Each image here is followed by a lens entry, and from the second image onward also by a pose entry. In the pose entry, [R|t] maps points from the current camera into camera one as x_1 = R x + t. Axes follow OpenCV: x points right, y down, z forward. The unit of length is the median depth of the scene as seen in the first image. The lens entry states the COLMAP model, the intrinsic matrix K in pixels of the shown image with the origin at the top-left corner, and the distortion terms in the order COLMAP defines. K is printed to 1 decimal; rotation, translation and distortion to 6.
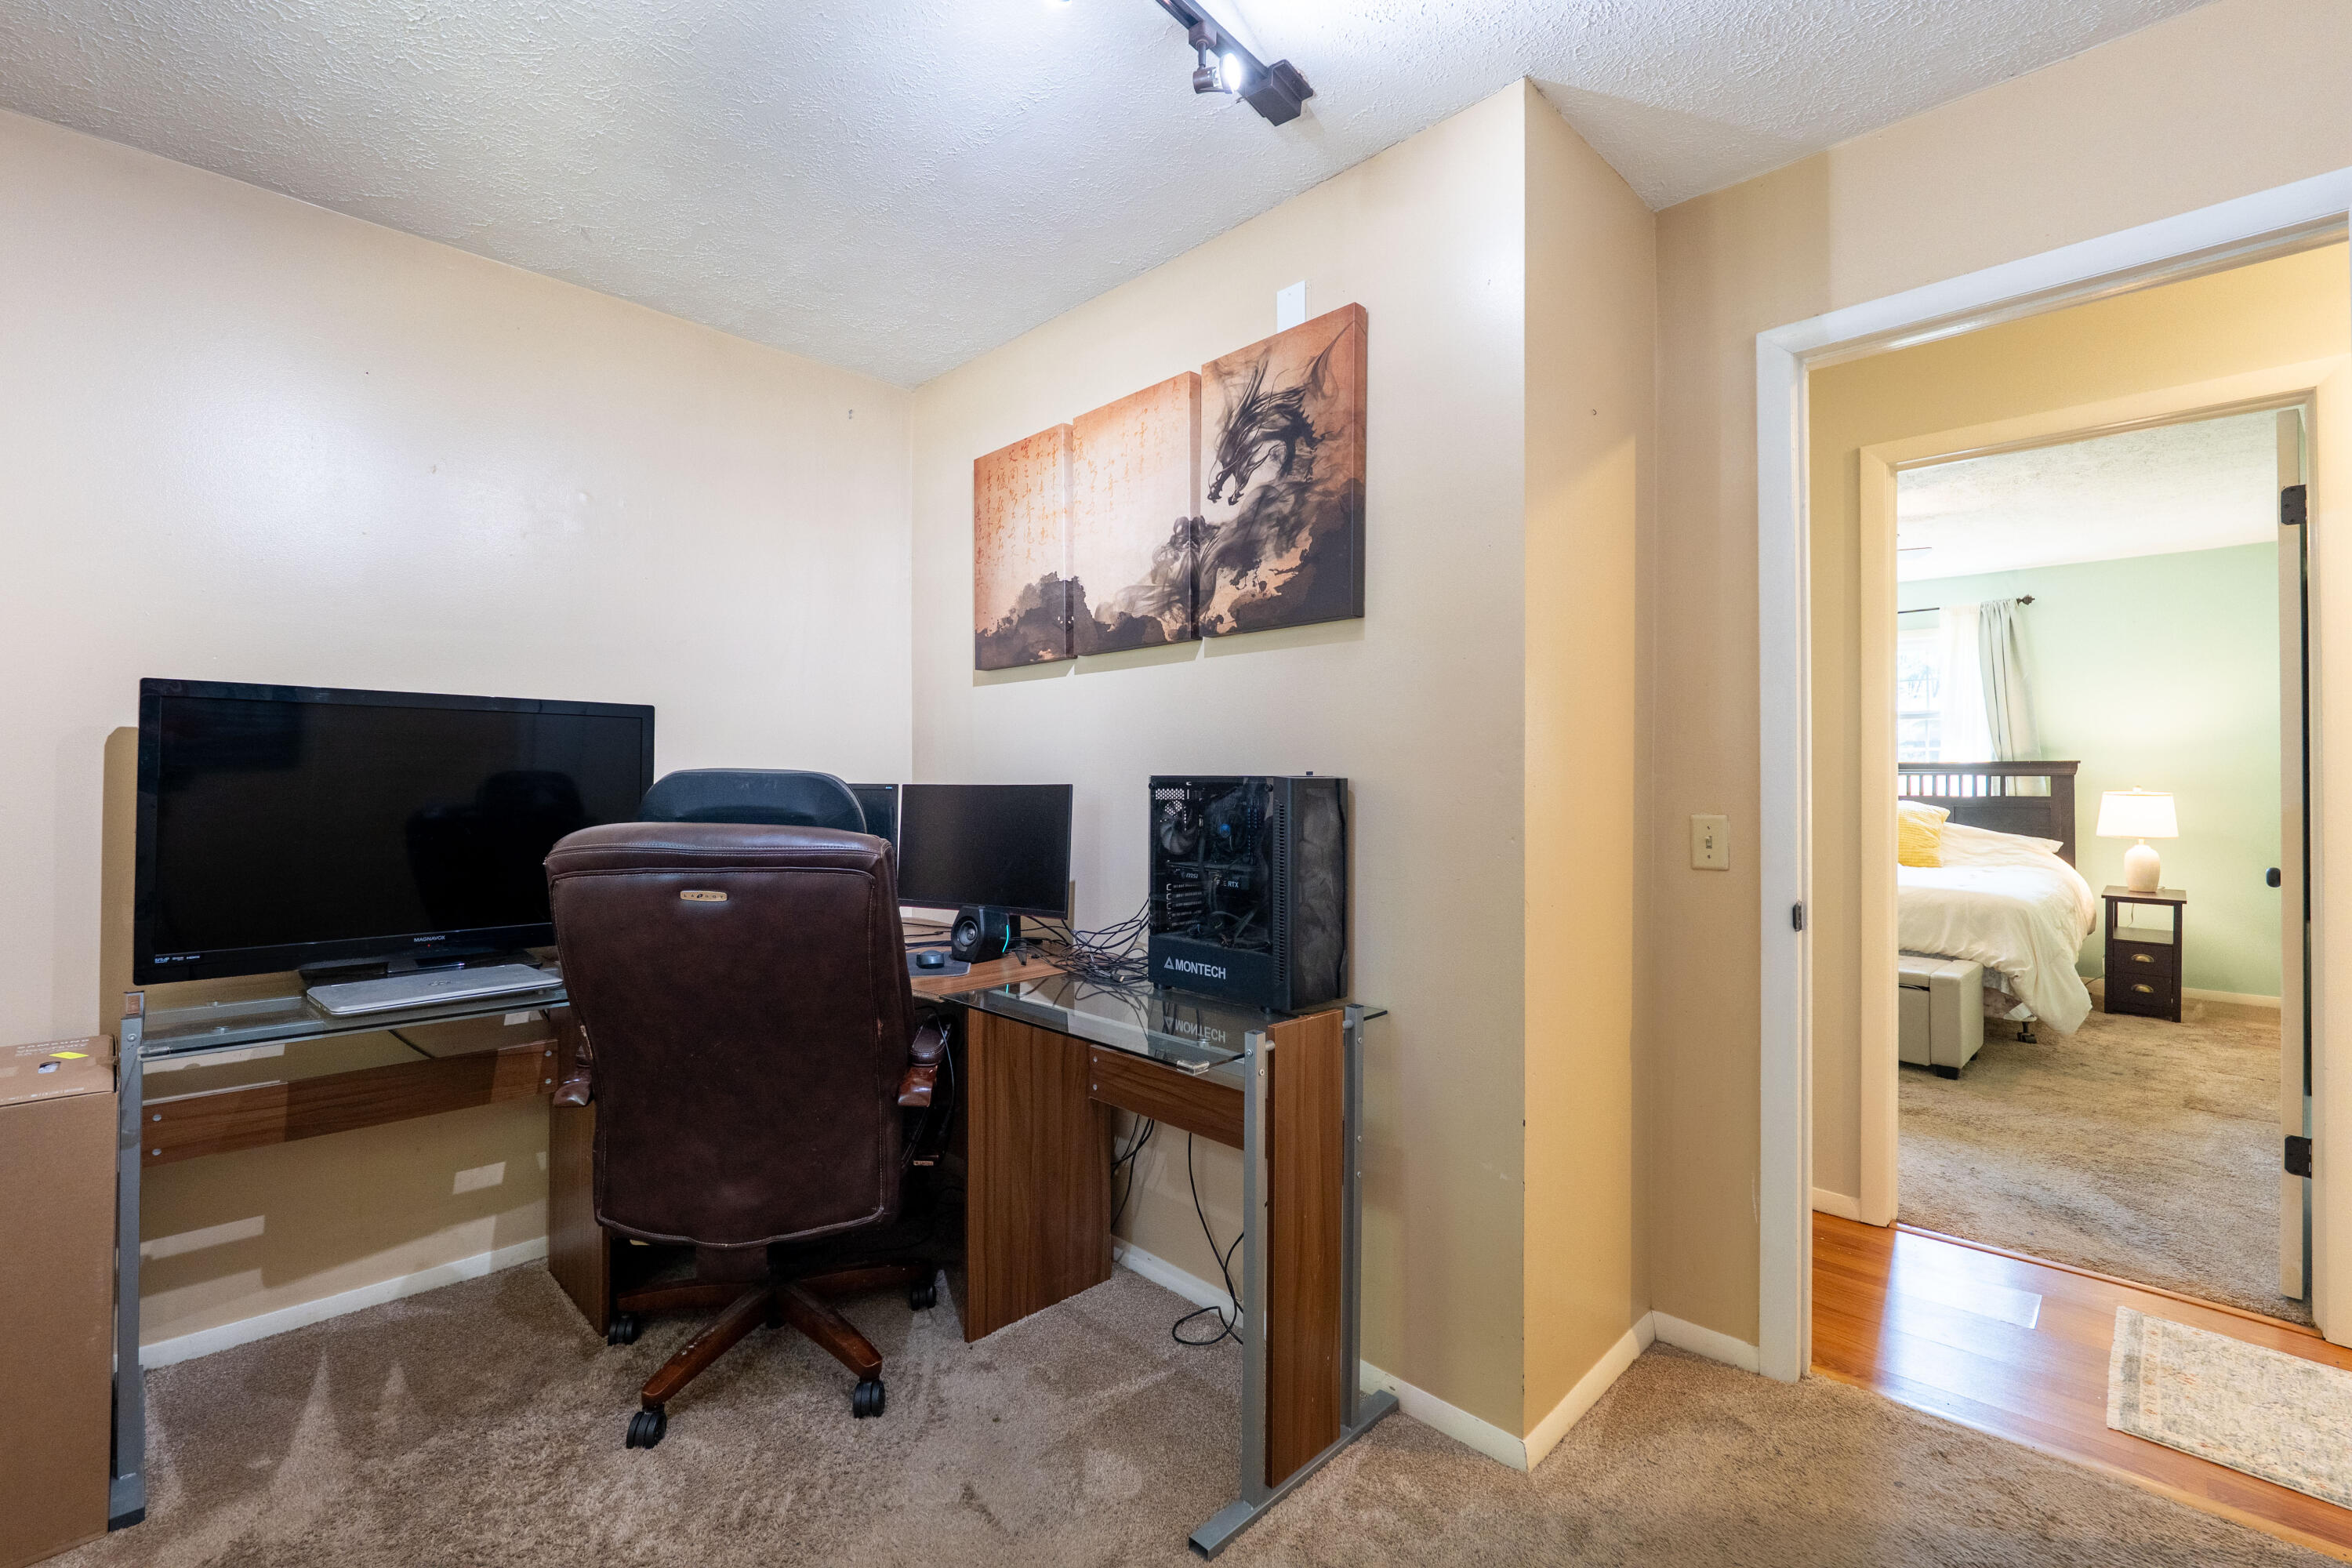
lens RADIAL K [[952.7, 0, 1176.0], [0, 952.7, 784.0], [0, 0, 1]] dist [-0.001022, -0.000011]
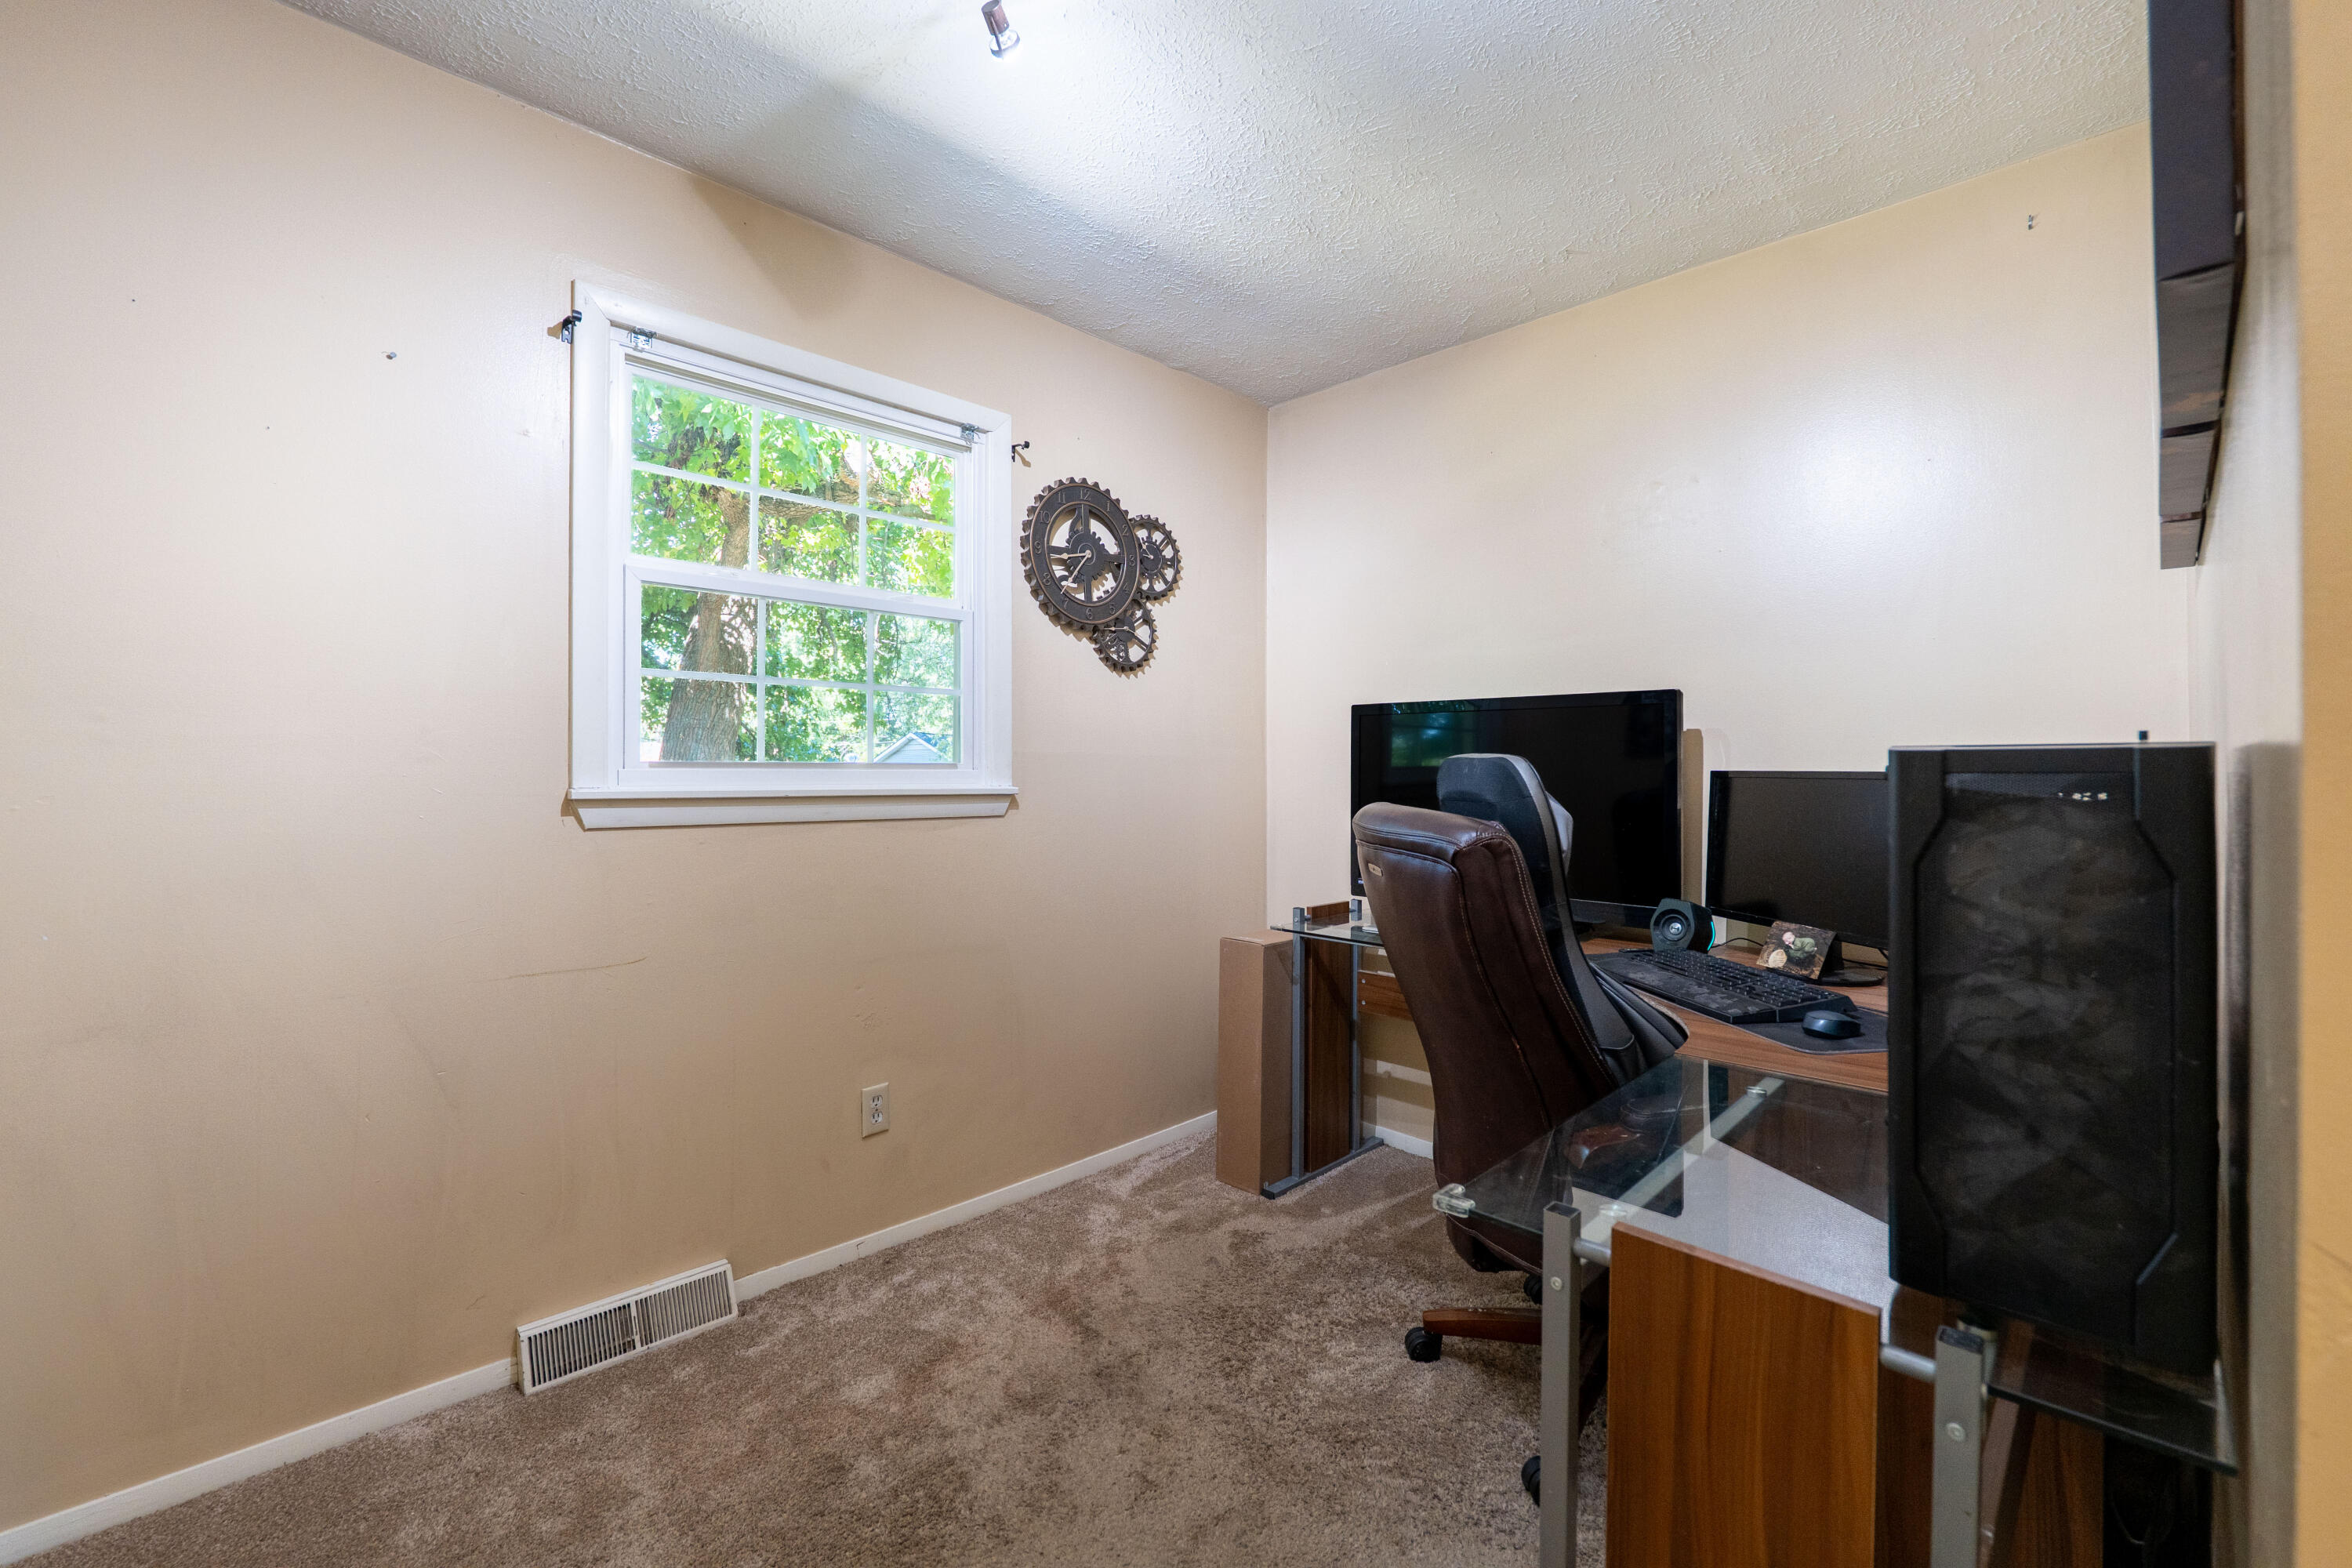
lens RADIAL K [[982.2, 0, 1183.8], [0, 982.2, 784.0], [0, 0, 1]] dist [-0.013147, 0.000084]
pose [[0.010314, 0.007708, -0.999917, 0.492773], [0.000516, 0.999970, 0.007713, 0.004160], [0.999947, -0.000596, 0.010309, 0.590139]]
